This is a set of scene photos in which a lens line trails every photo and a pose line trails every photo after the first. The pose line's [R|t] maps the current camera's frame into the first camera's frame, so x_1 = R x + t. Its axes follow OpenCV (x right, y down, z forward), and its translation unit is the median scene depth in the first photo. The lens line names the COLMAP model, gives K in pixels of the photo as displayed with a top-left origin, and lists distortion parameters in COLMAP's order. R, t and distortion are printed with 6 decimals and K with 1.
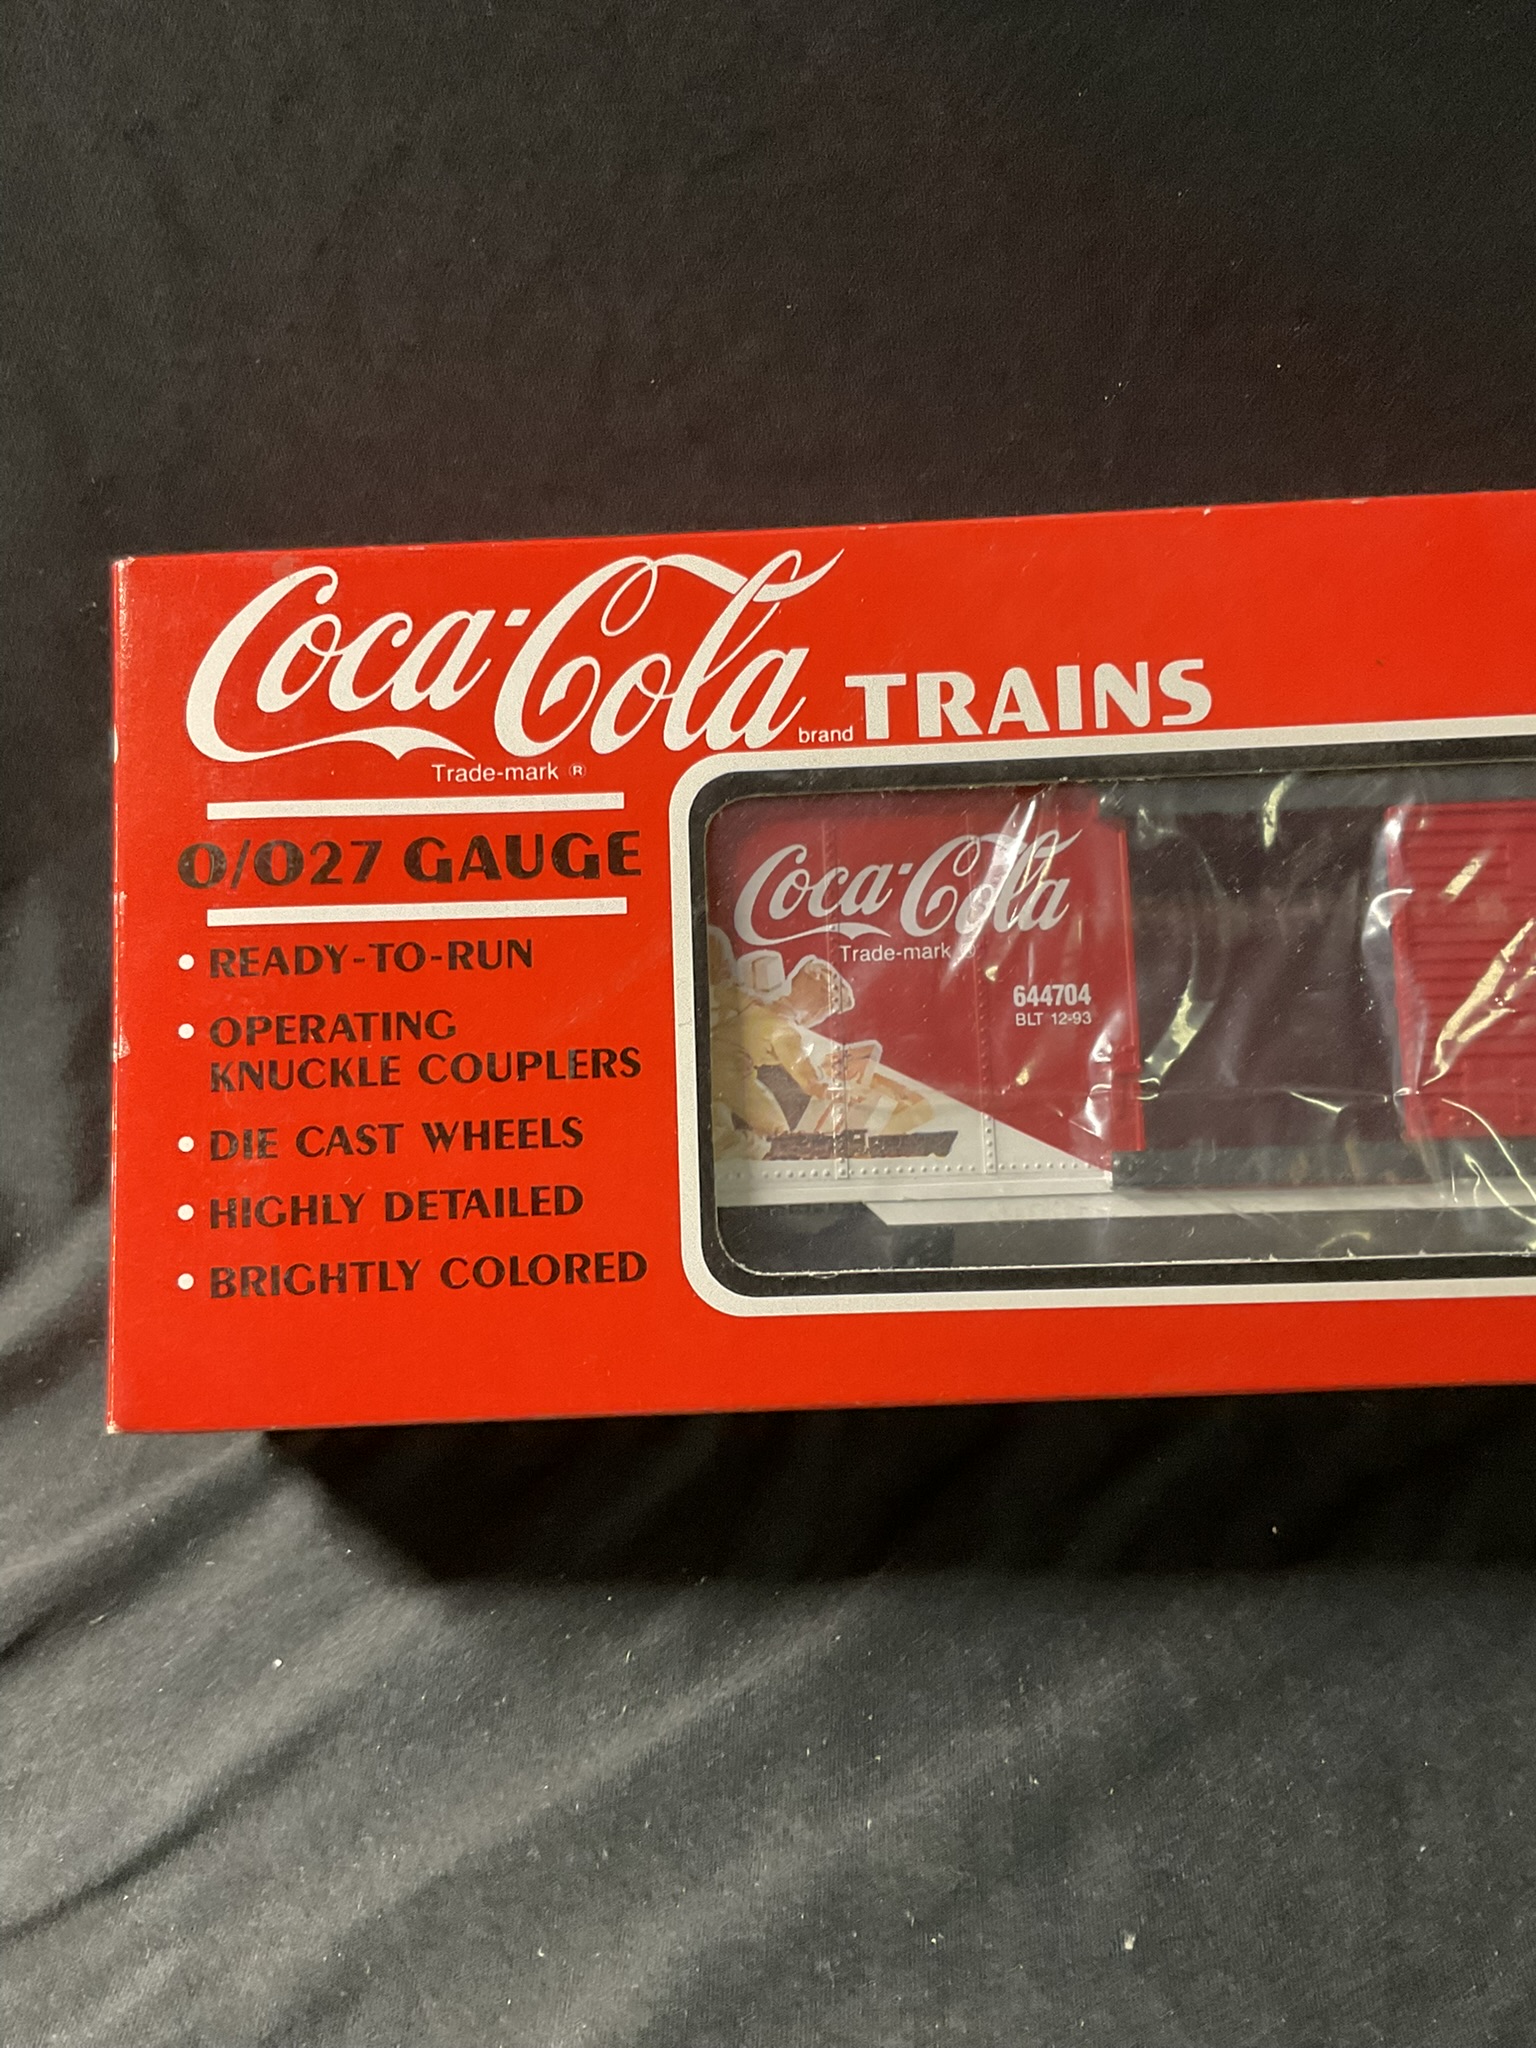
lens RADIAL K [[2031.5, 0, 768.0], [0, 2031.5, 1024.0], [0, 0, 1]] dist [0.076475, -0.004008]
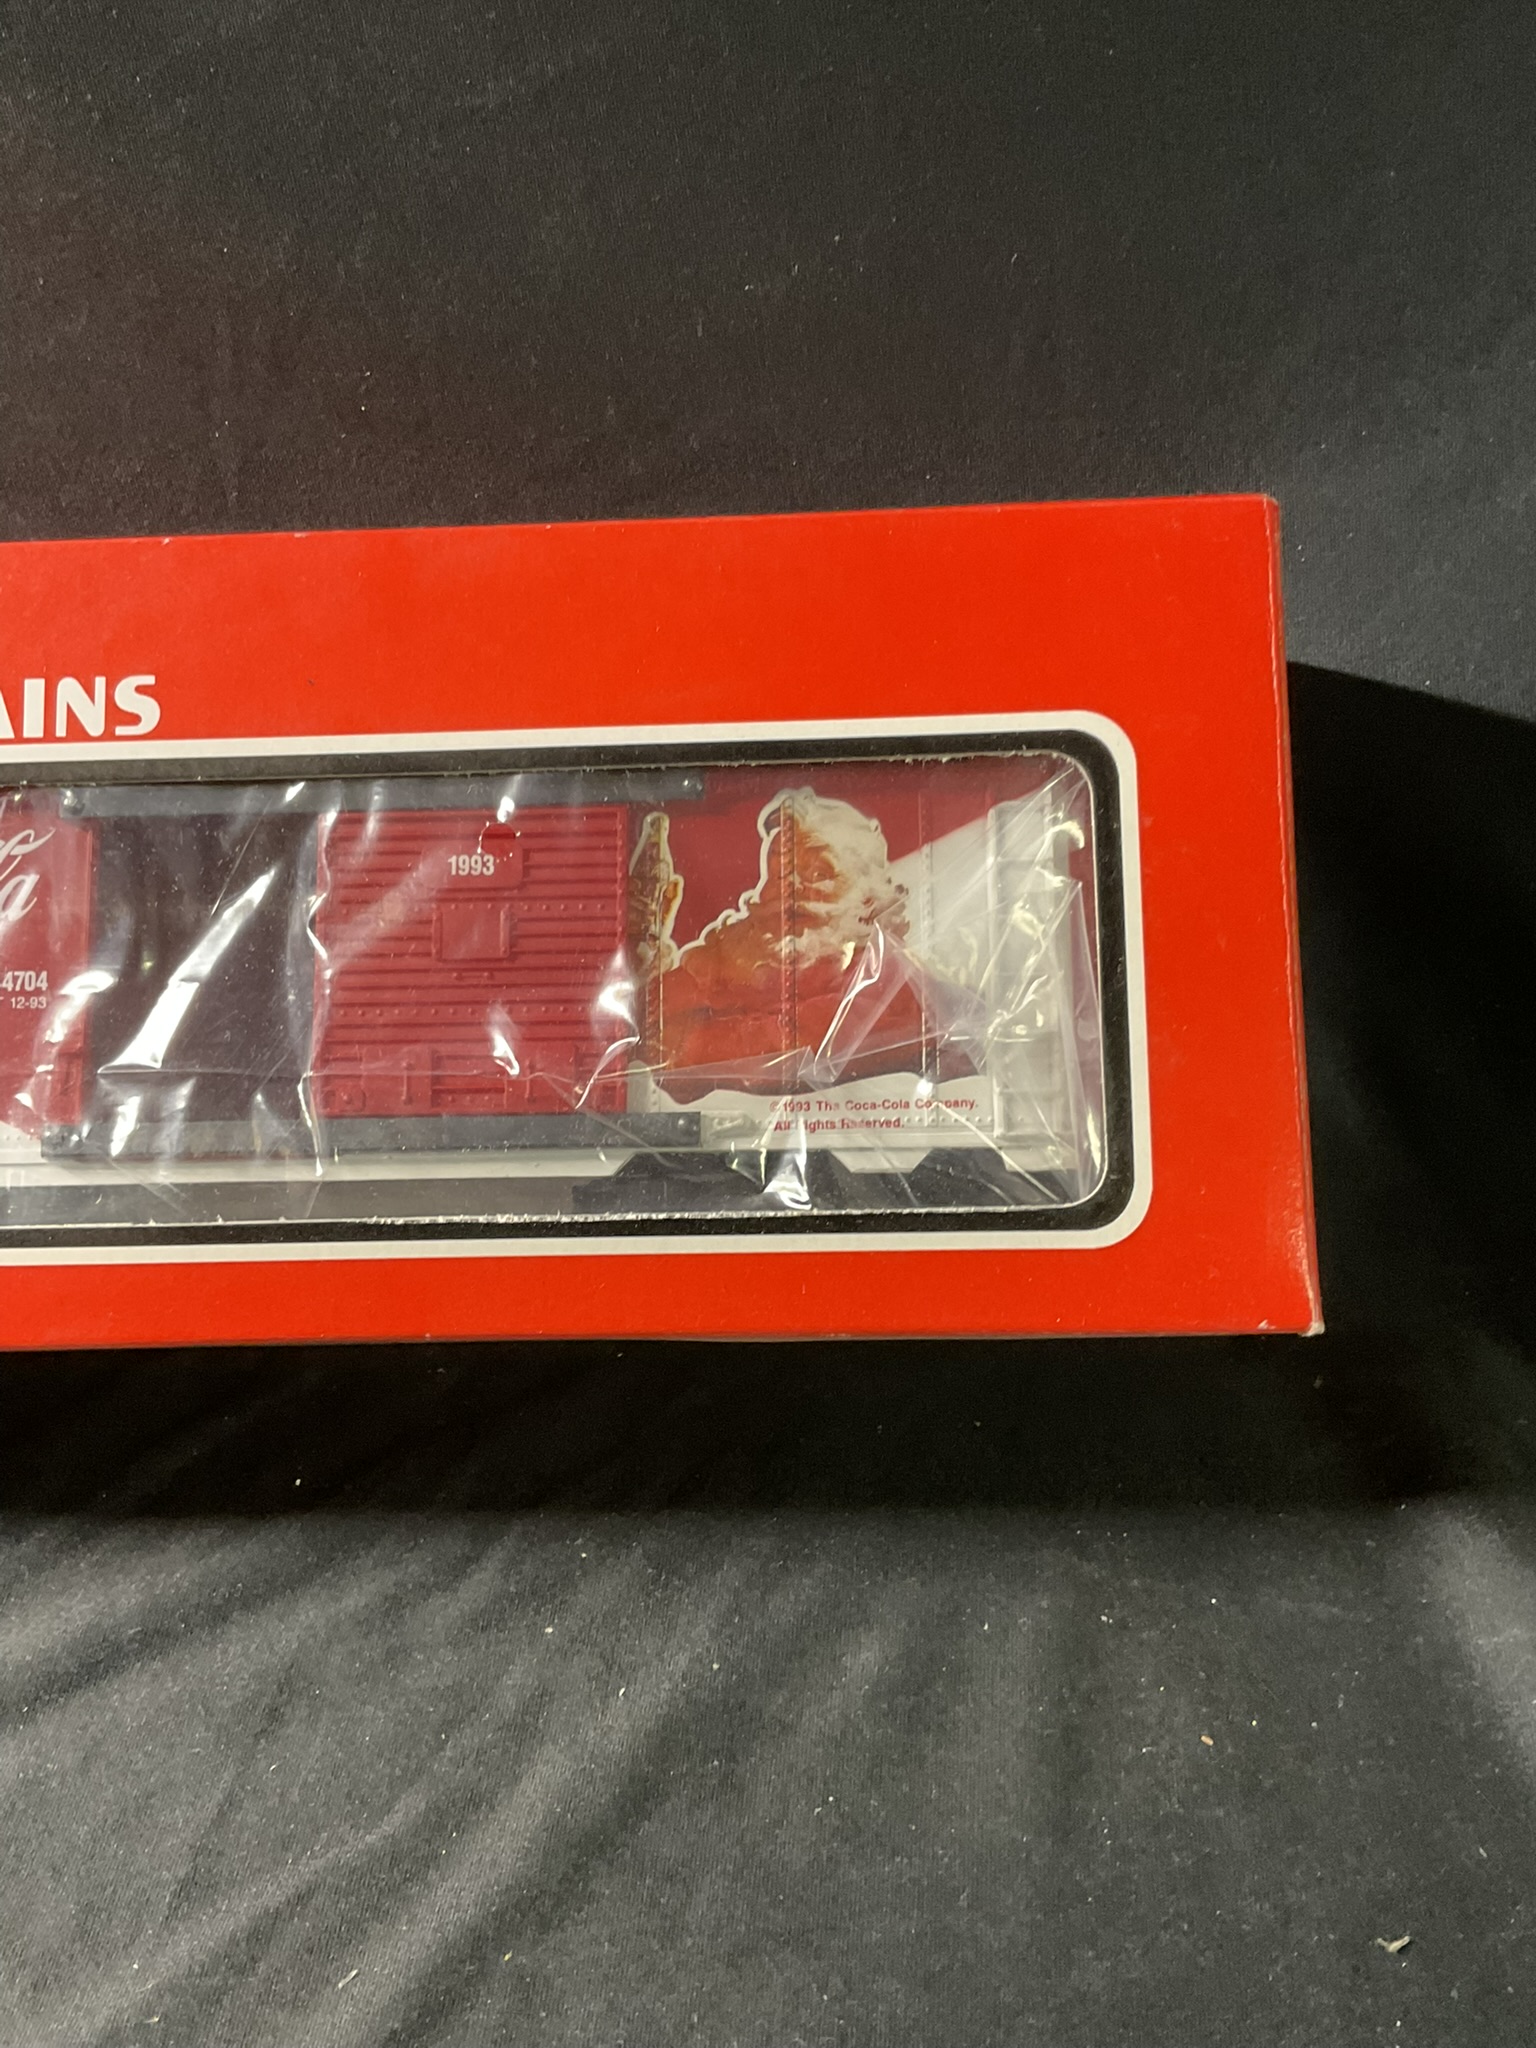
lens RADIAL K [[2062.8, 0, 767.9], [0, 2062.8, 978.8], [0, 0, 1]] dist [0.080584, -0.251237]
pose [[0.999707, 0.016039, -0.018110, 0.562834], [-0.016158, 0.999849, -0.006423, -0.014778], [0.018005, 0.006714, 0.999815, -0.100190]]
